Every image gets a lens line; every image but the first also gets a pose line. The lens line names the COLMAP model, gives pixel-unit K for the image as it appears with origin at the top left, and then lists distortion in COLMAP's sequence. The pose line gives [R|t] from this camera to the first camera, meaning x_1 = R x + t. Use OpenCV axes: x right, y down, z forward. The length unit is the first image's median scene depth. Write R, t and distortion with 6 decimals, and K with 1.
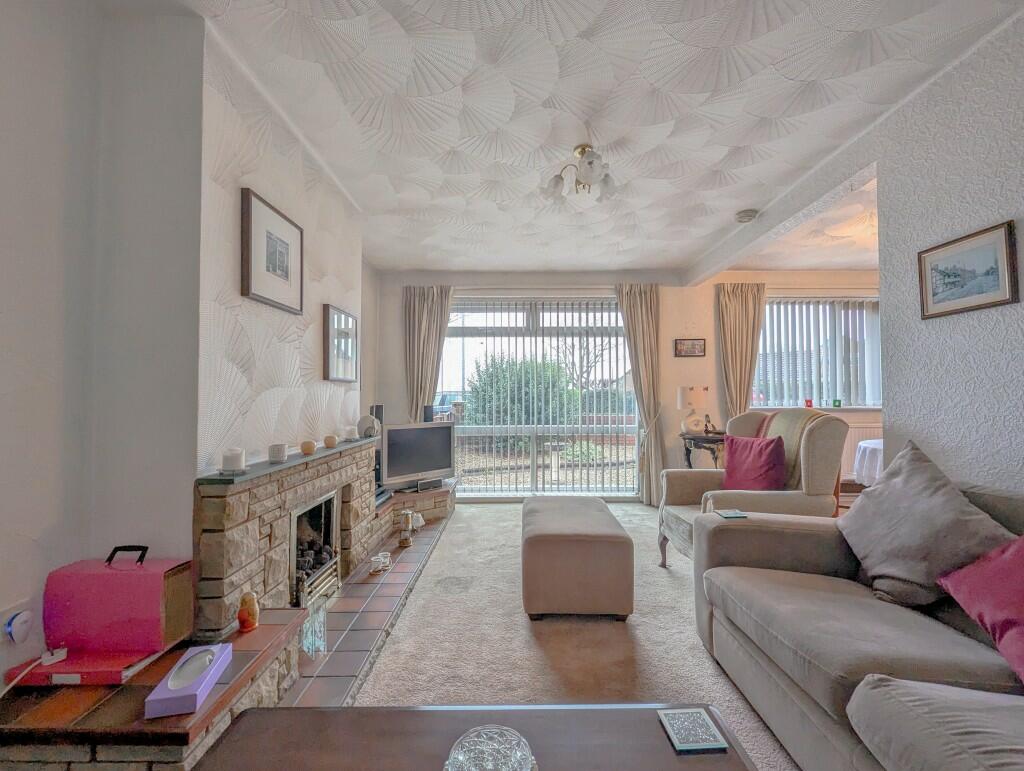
lens RADIAL K [[424.9, 0, 516.9], [0, 424.9, 391.6], [0, 0, 1]] dist [0.001968, 0.000039]
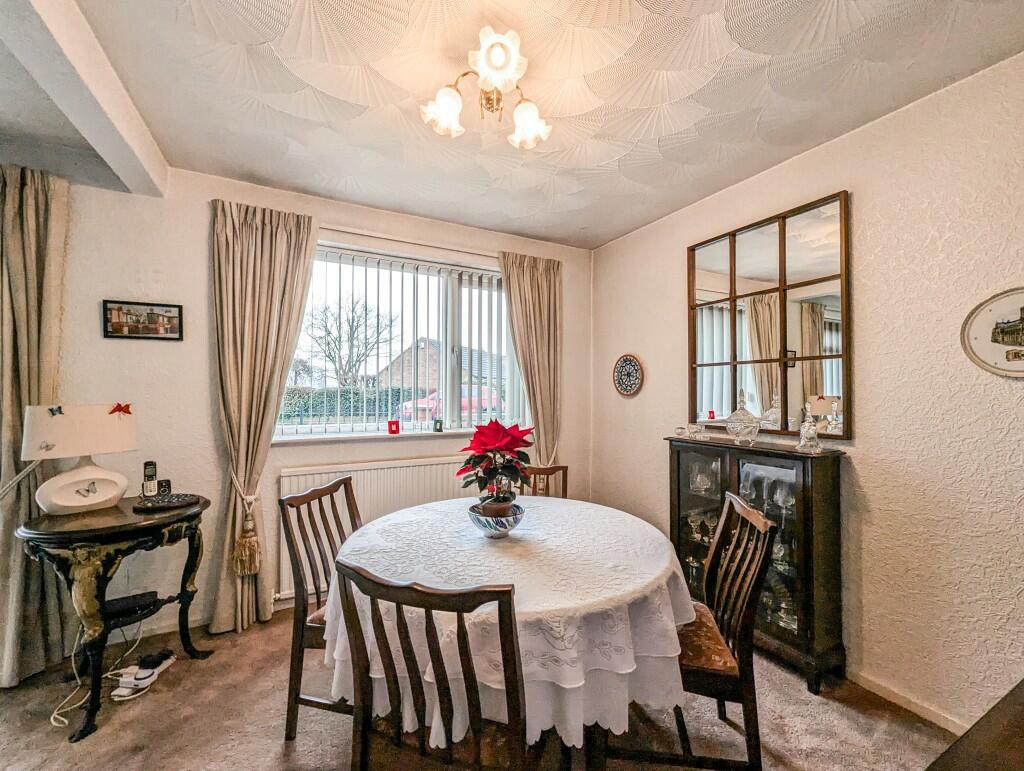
lens RADIAL K [[424.9, 0, 510.4], [0, 424.9, 386.9], [0, 0, 1]] dist [0.001968, 0.000039]
pose [[0.891229, 0.012135, 0.453391, 0.561756], [-0.011208, 0.999926, -0.004732, -0.029951], [-0.453415, -0.000865, 0.891299, 0.375780]]
